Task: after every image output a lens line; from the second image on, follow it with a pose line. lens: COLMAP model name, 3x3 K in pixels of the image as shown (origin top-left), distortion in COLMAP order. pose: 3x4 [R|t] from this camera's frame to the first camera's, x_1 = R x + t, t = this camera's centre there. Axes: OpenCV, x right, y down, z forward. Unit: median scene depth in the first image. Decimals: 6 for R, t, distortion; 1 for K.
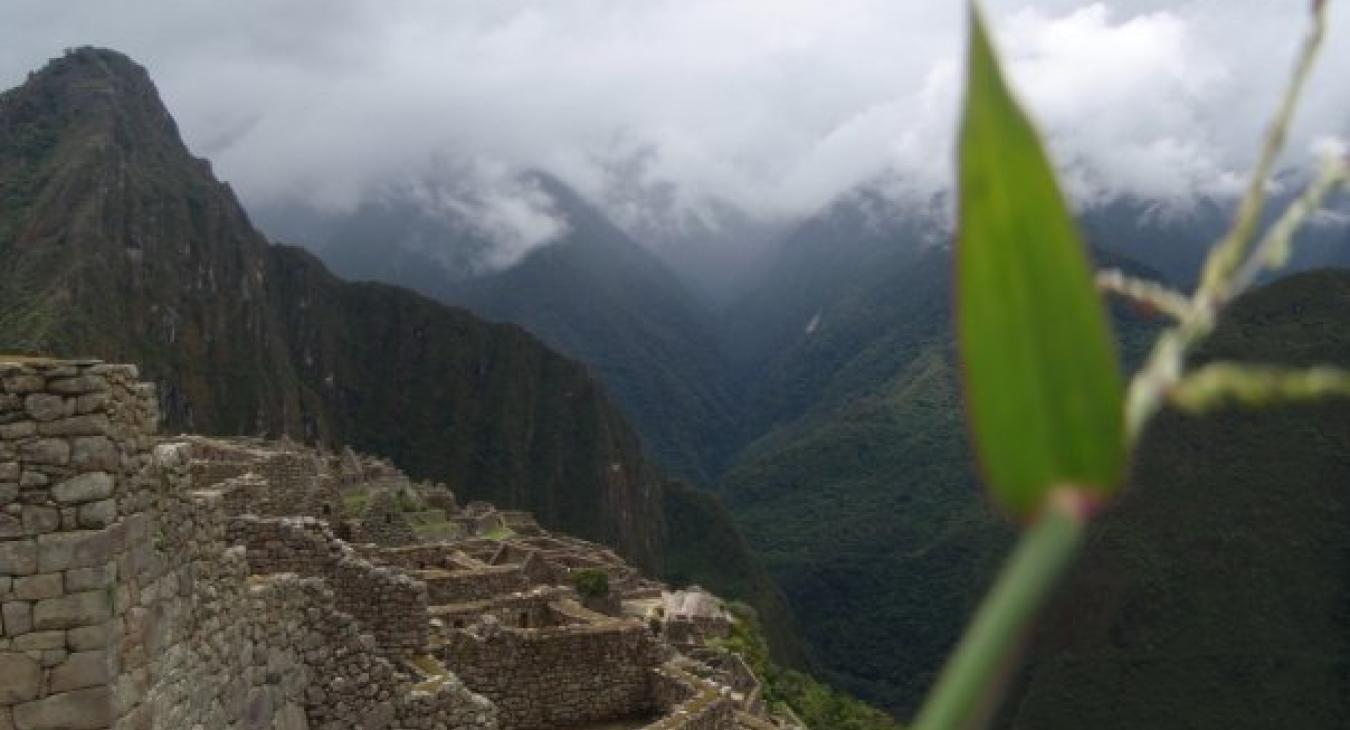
lens RADIAL K [[1142.7, 0, 684.5], [0, 1142.7, 354.3], [0, 0, 1]] dist [-0.069051, 0.043992]
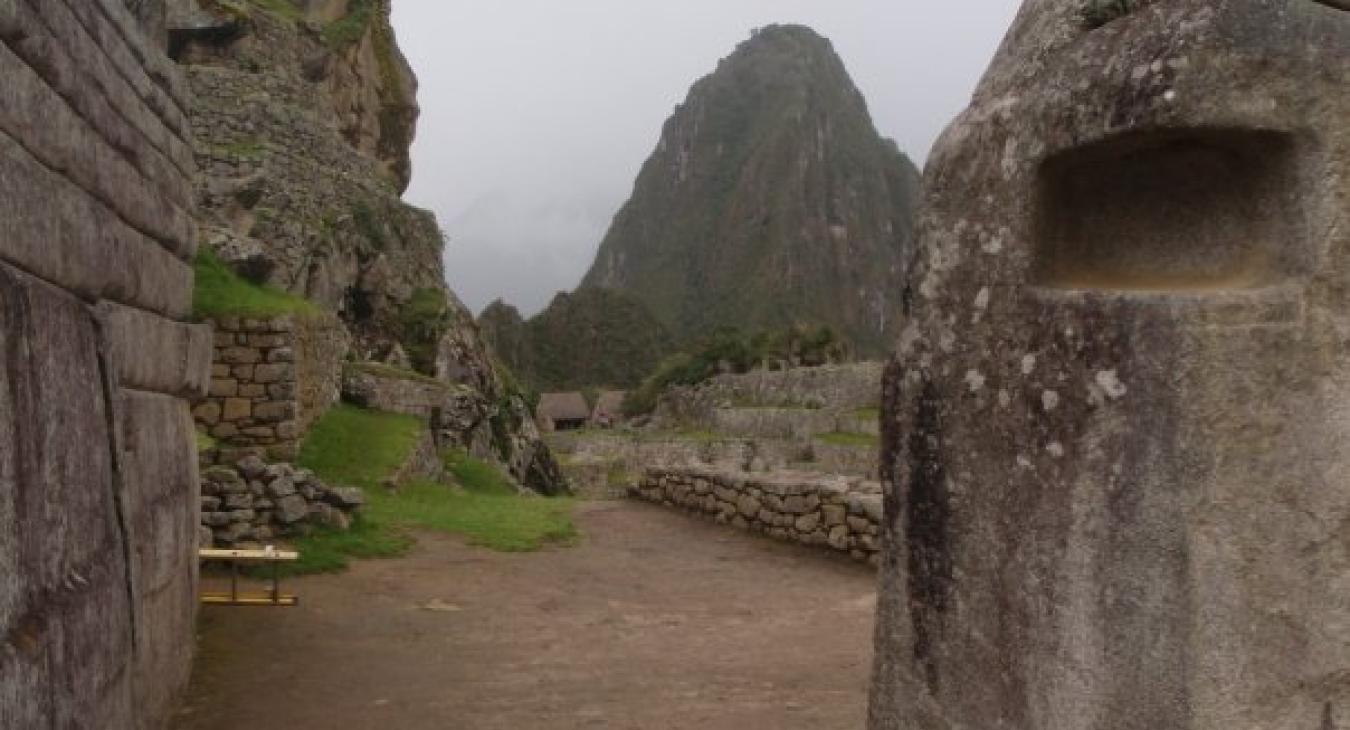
lens RADIAL K [[1154.1, 0, 689.1], [0, 1154.1, 337.4], [0, 0, 1]] dist [-0.064359, 0.059560]
pose [[0.854579, -0.056085, -0.516284, -0.114240], [0.039406, 0.998288, -0.043220, 0.024650], [0.517825, 0.016591, 0.855326, 0.152352]]
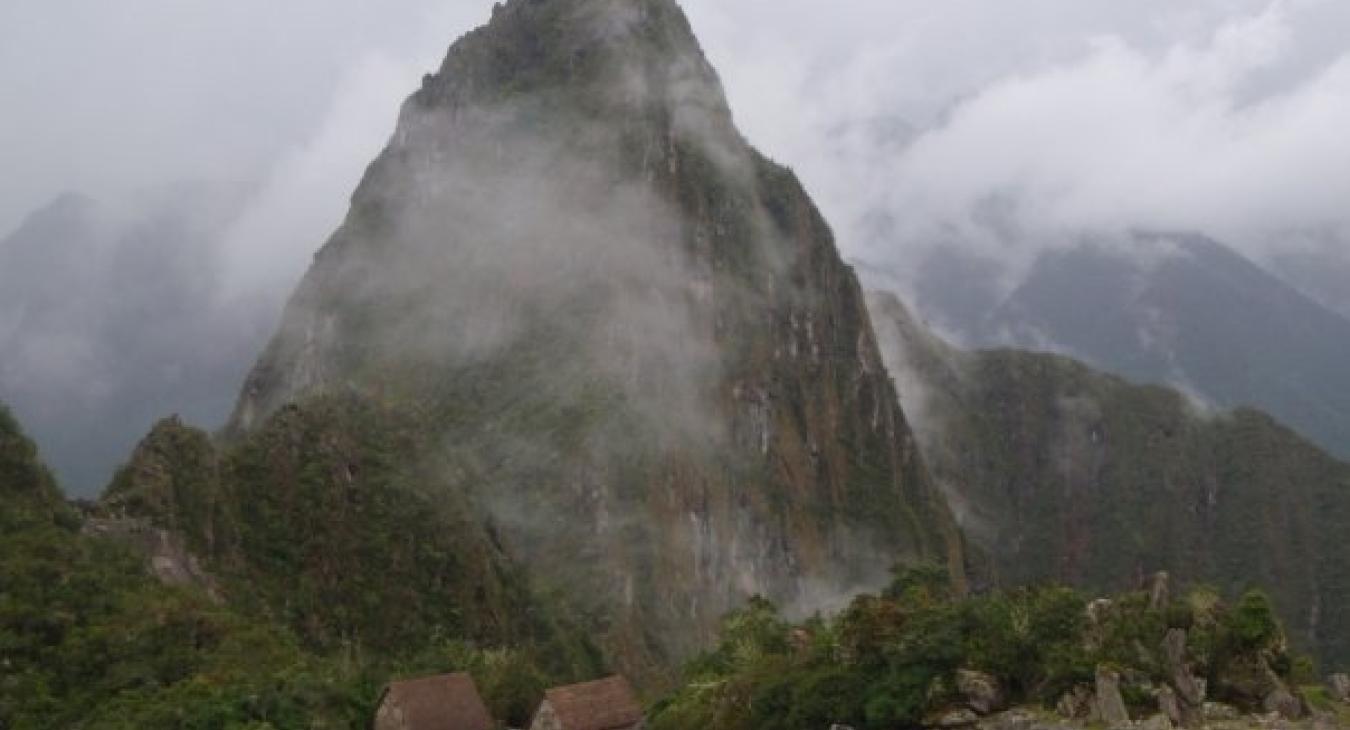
lens RADIAL K [[1726.6, 0, 689.9], [0, 1726.6, 341.2], [0, 0, 1]] dist [-0.029508, 0.188596]
pose [[0.936206, -0.064024, -0.345571, -0.187043], [0.034954, 0.995354, -0.089714, 0.007528], [0.349709, 0.071912, 0.934094, 0.203957]]
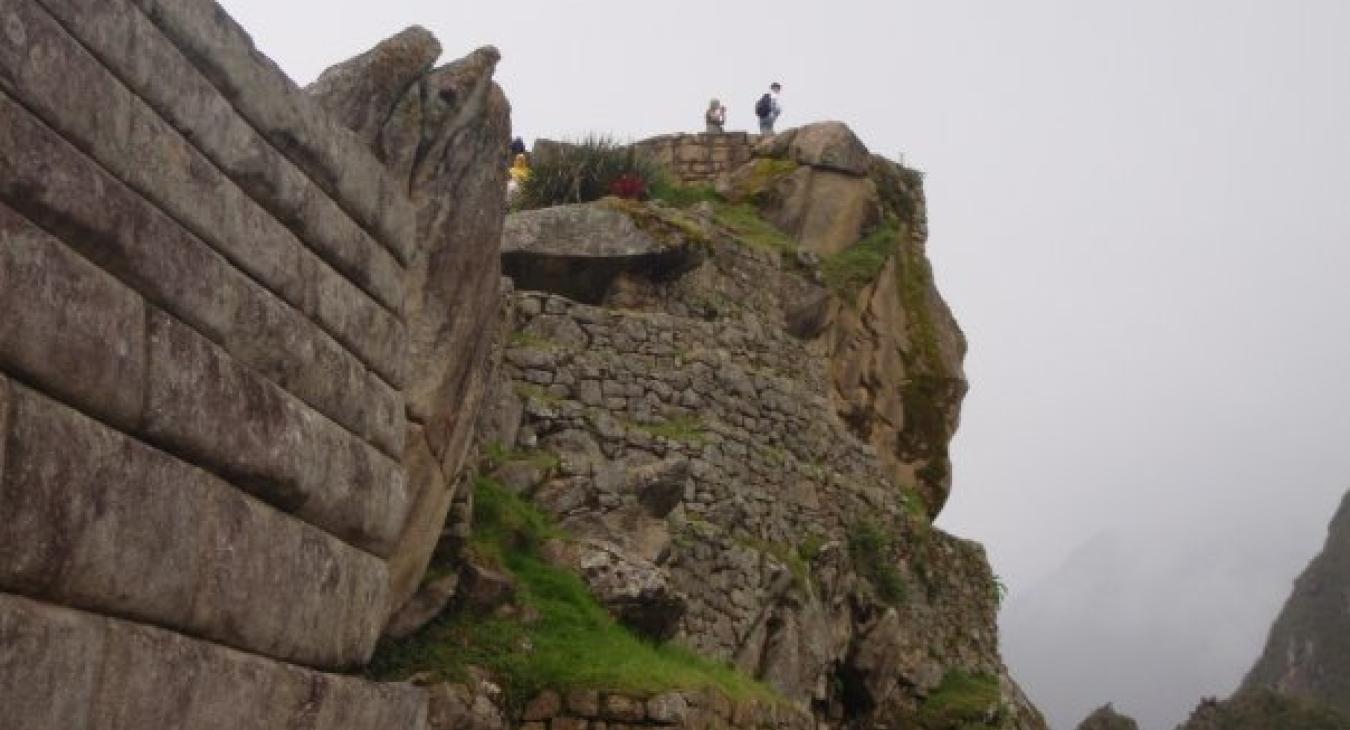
lens RADIAL K [[1726.6, 0, 689.9], [0, 1726.6, 341.2], [0, 0, 1]] dist [-0.029508, 0.188596]
pose [[0.592294, -0.200679, -0.780331, -0.116791], [-0.041750, 0.959541, -0.278456, 0.024499], [0.804640, 0.197506, 0.559952, 0.155903]]
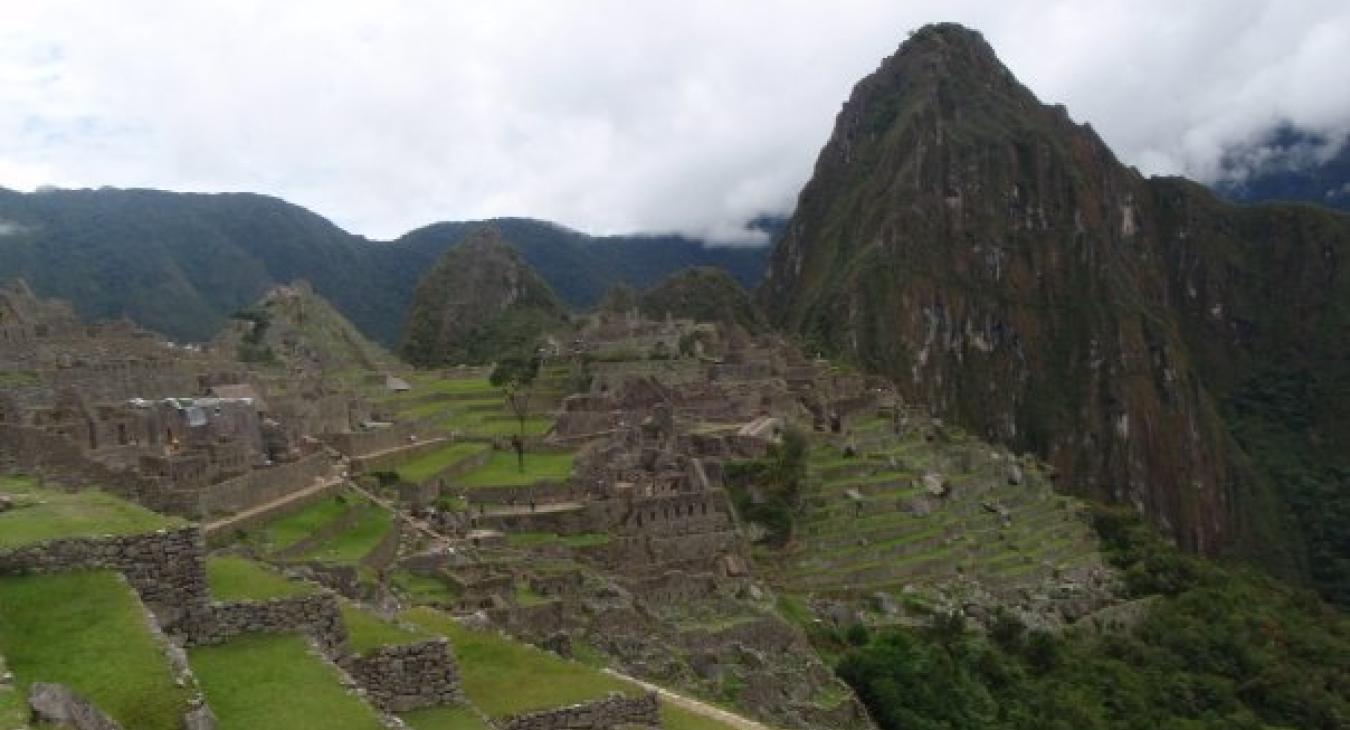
lens RADIAL K [[1154.1, 0, 689.1], [0, 1154.1, 337.4], [0, 0, 1]] dist [-0.064359, 0.059560]
pose [[0.654969, -0.051352, -0.753909, 0.162953], [0.068663, 0.997605, -0.008299, 0.030942], [0.752530, -0.046330, 0.656926, 0.053858]]
